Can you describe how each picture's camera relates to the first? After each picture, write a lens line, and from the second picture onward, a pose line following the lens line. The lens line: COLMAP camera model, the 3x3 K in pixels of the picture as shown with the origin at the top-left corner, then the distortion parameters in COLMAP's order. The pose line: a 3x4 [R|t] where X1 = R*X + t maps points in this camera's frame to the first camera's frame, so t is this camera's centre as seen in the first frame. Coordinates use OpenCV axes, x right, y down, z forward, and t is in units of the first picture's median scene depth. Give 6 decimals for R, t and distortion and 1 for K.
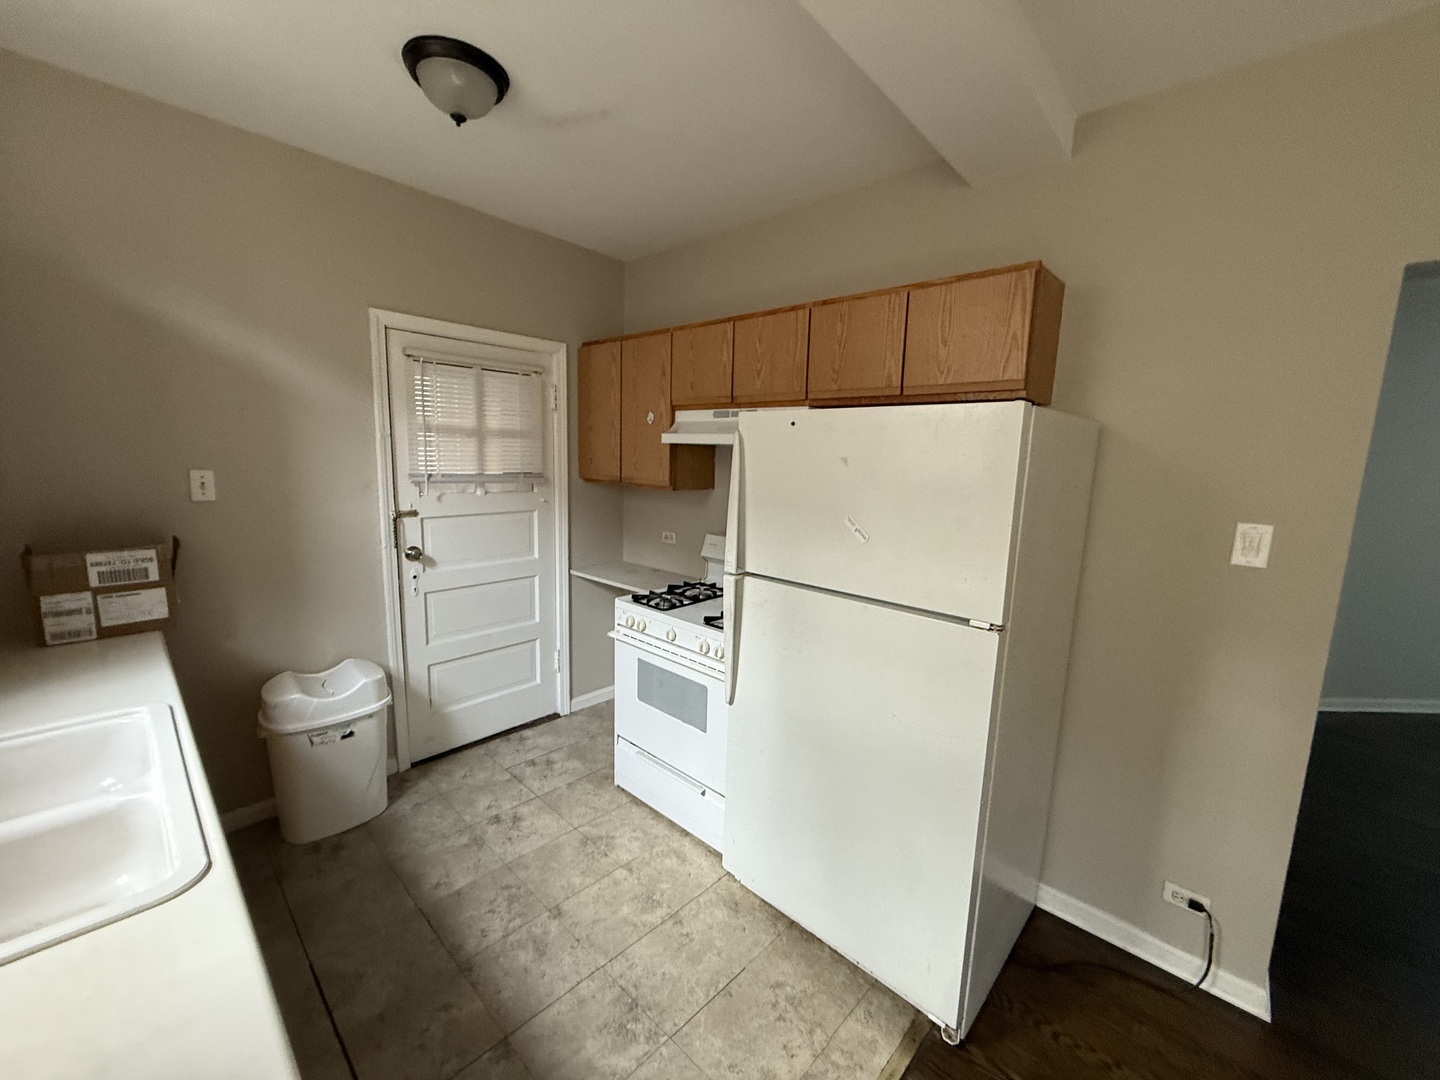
lens RADIAL K [[572.4, 0, 717.8], [0, 572.4, 540.7], [0, 0, 1]] dist [0.000945, -0.000153]
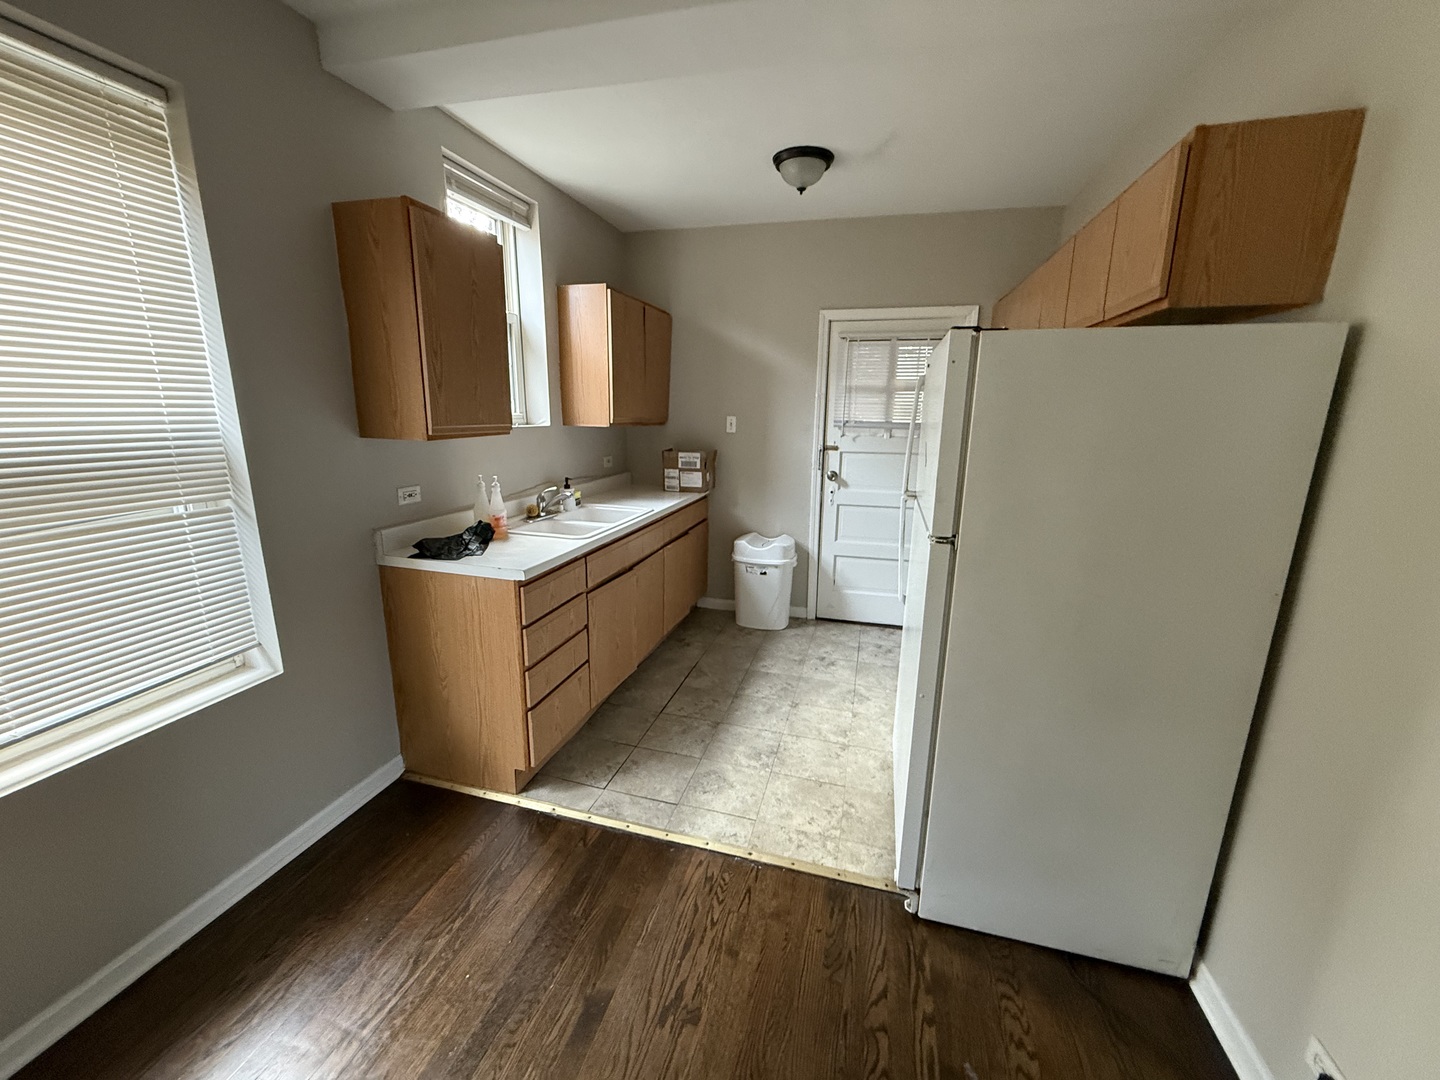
lens RADIAL K [[572.4, 0, 717.0], [0, 572.4, 537.7], [0, 0, 1]] dist [0.000945, -0.000153]
pose [[0.462796, 0.169397, -0.870129, 0.707126], [-0.129540, 0.983958, 0.122658, 0.041284], [0.876949, 0.055951, 0.477315, 0.055773]]
